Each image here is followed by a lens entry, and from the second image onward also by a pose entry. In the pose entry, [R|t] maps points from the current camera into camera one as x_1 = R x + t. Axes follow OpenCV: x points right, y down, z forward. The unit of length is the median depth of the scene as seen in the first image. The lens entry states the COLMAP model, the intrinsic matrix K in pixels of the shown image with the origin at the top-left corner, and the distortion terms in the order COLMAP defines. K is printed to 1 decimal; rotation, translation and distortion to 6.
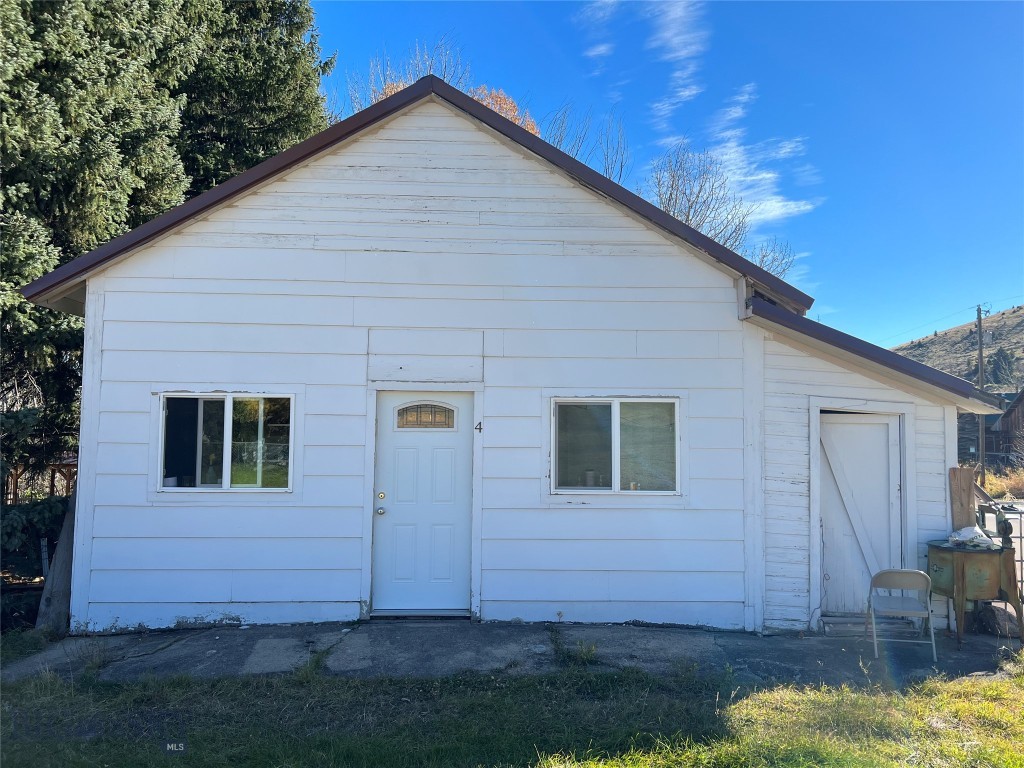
lens RADIAL K [[796.2, 0, 535.9], [0, 796.2, 424.1], [0, 0, 1]] dist [0.004552, 0.001872]
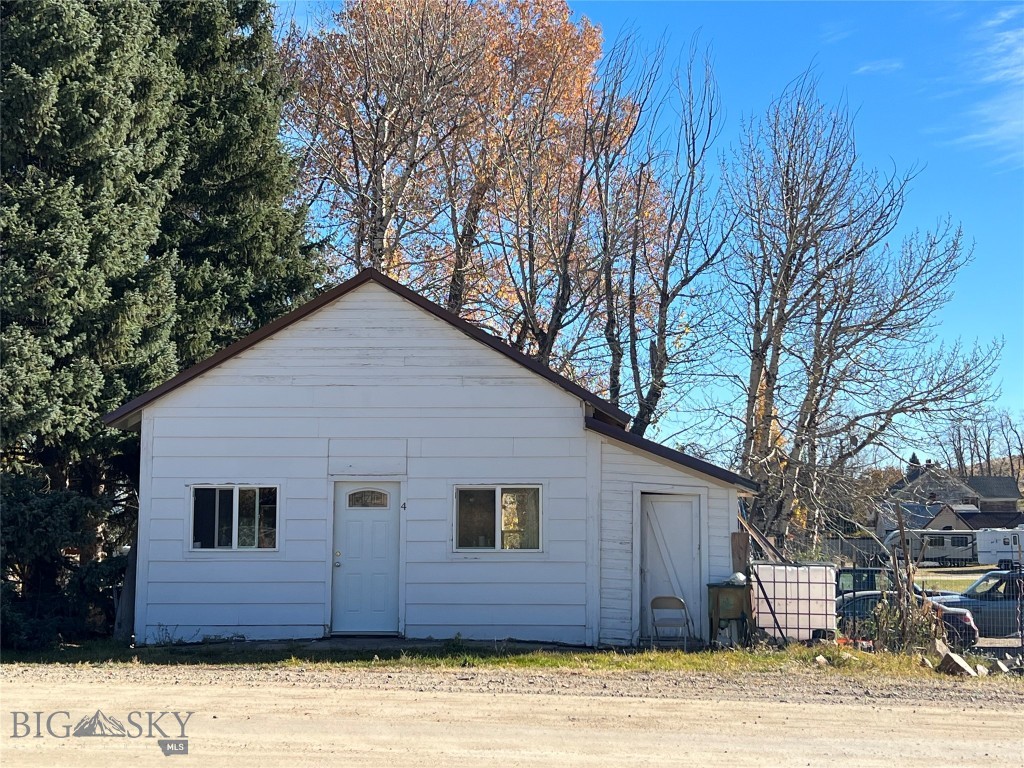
lens RADIAL K [[1599.9, 0, 512.0], [0, 1599.9, 384.0], [0, 0, 1]] dist [0.040937, 0.014606]
pose [[0.996911, -0.013684, -0.077333, 0.354881], [0.008991, 0.998114, -0.060718, -0.039715], [0.078018, 0.059835, 0.995155, -1.911691]]
